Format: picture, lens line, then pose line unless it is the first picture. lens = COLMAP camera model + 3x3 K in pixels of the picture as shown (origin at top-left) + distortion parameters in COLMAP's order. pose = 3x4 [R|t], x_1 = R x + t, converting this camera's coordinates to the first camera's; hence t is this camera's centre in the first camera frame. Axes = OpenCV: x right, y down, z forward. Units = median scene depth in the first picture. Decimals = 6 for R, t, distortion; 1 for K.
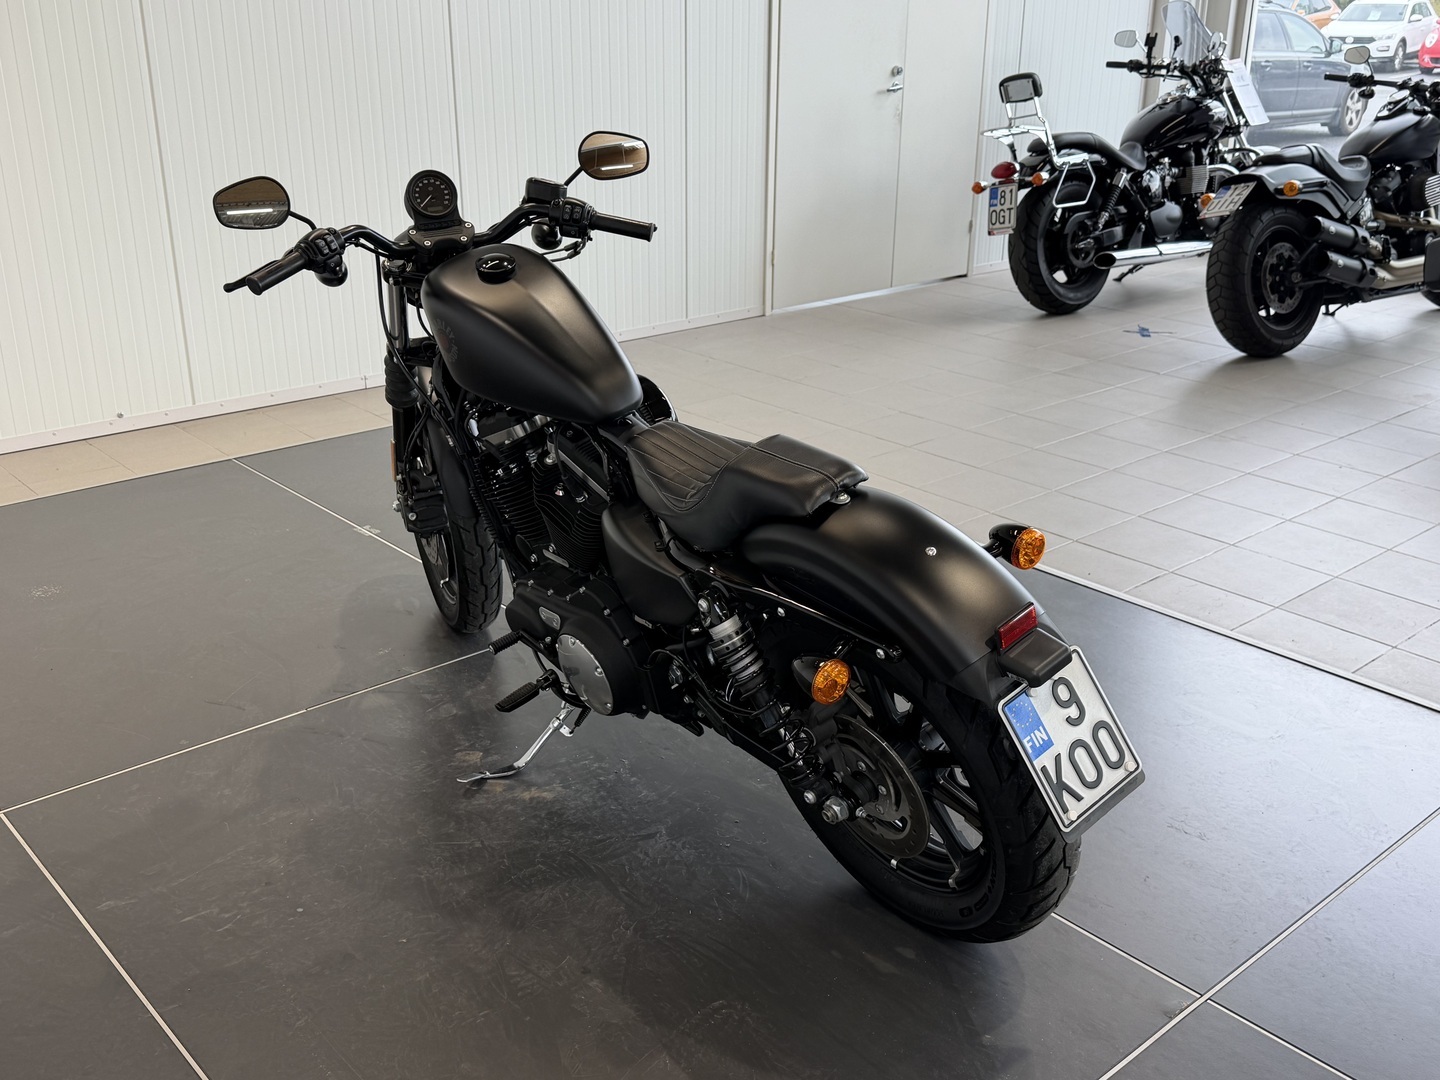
lens RADIAL K [[1437.7, 0, 720.0], [0, 1437.7, 540.0], [0, 0, 1]] dist [0.151947, -0.258368]
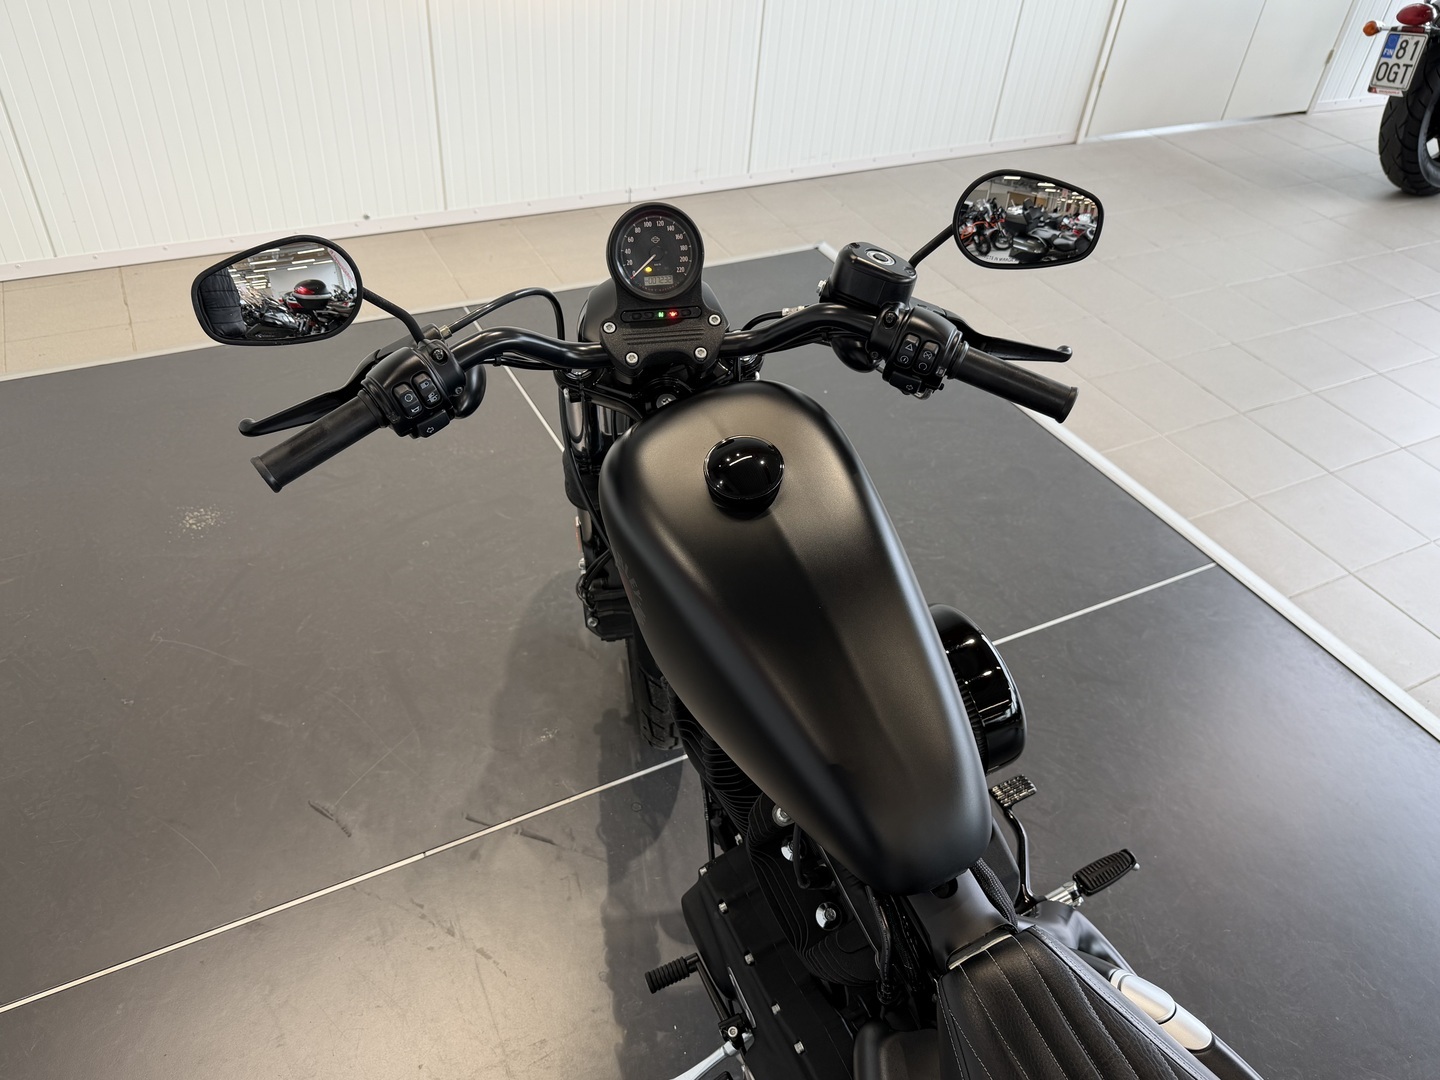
lens RADIAL K [[1083.3, 0, 720.0], [0, 1083.3, 540.0], [0, 0, 1]] dist [0.021771, -0.028095]
pose [[0.969023, 0.205671, -0.136728, -0.042792], [-0.152550, 0.933834, 0.323548, -0.114772], [0.194226, -0.292667, 0.936281, 0.257621]]
